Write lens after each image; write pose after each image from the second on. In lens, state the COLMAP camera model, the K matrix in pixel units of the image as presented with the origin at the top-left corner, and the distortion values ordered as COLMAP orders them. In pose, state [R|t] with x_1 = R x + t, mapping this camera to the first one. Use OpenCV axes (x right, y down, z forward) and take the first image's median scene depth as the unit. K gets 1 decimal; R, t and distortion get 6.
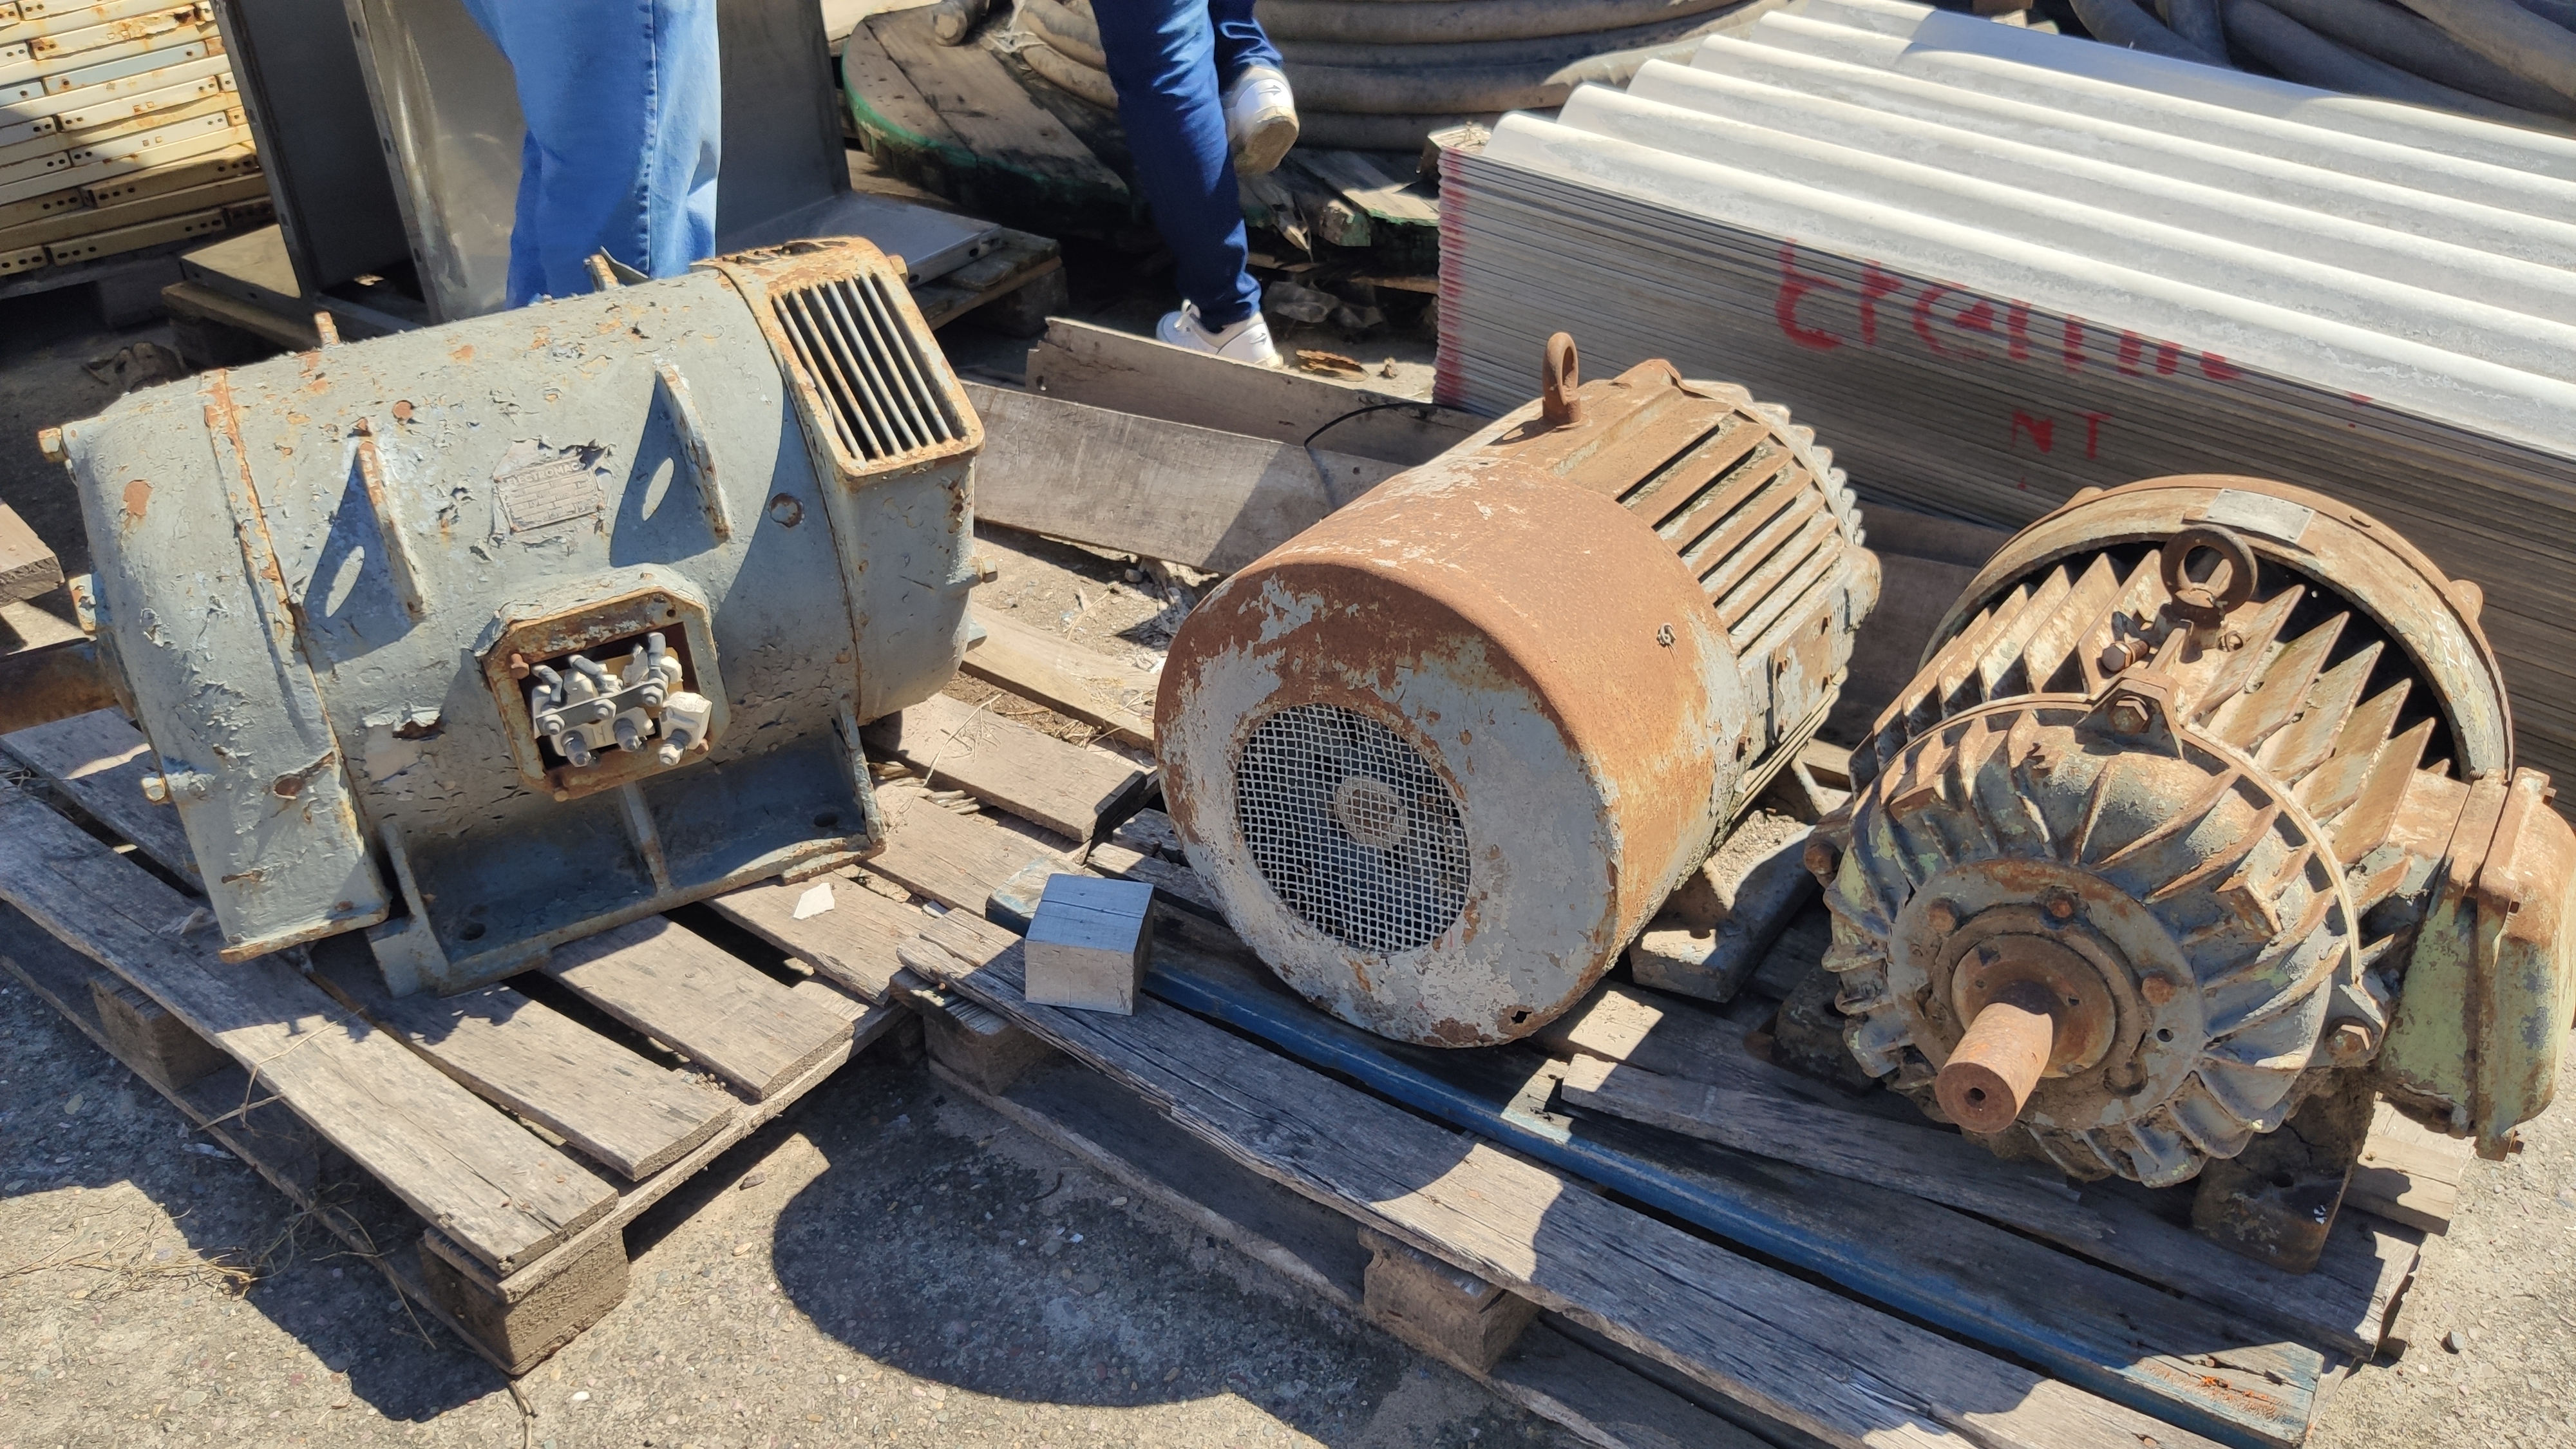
lens RADIAL K [[1963.0, 0, 1280.1], [0, 1963.0, 719.1], [0, 0, 1]] dist [0.043448, -0.087903]
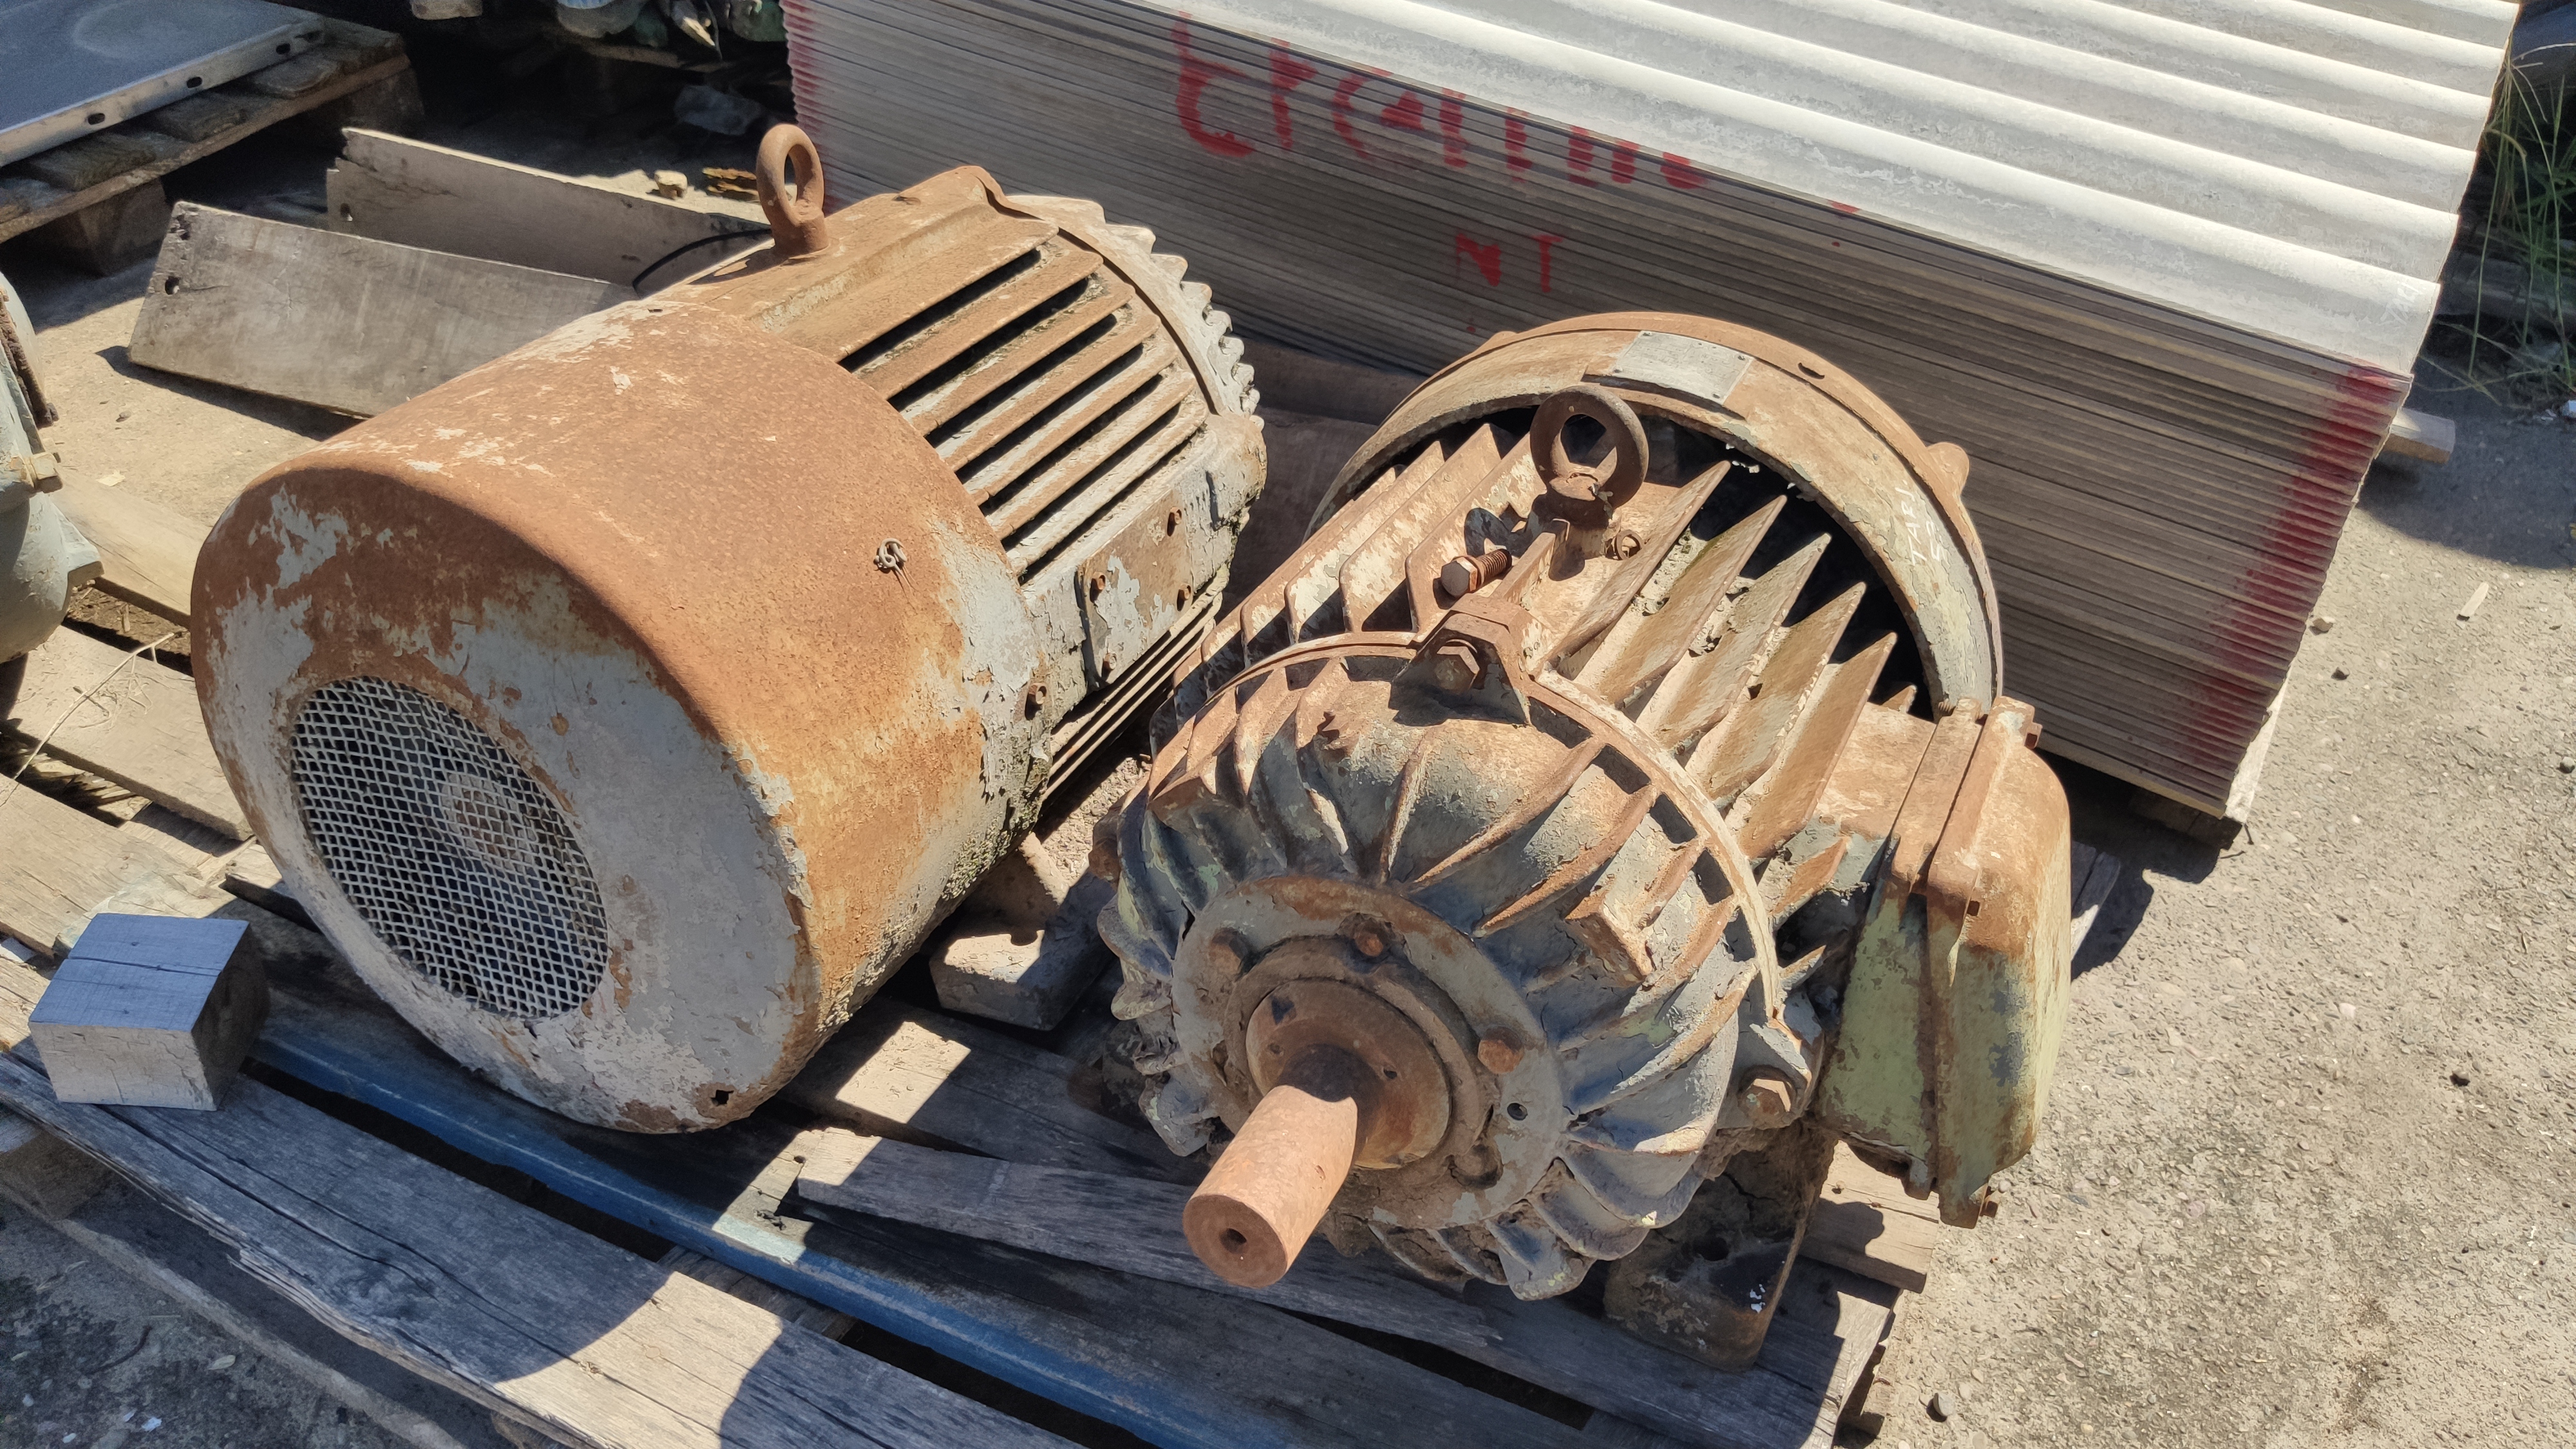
lens RADIAL K [[1963.0, 0, 1289.5], [0, 1963.0, 731.3], [0, 0, 1]] dist [0.043448, -0.087903]
pose [[0.985971, -0.051663, 0.158718, 0.218799], [0.038168, 0.995483, 0.086928, -0.035083], [-0.162492, -0.079651, 0.983490, 0.271802]]
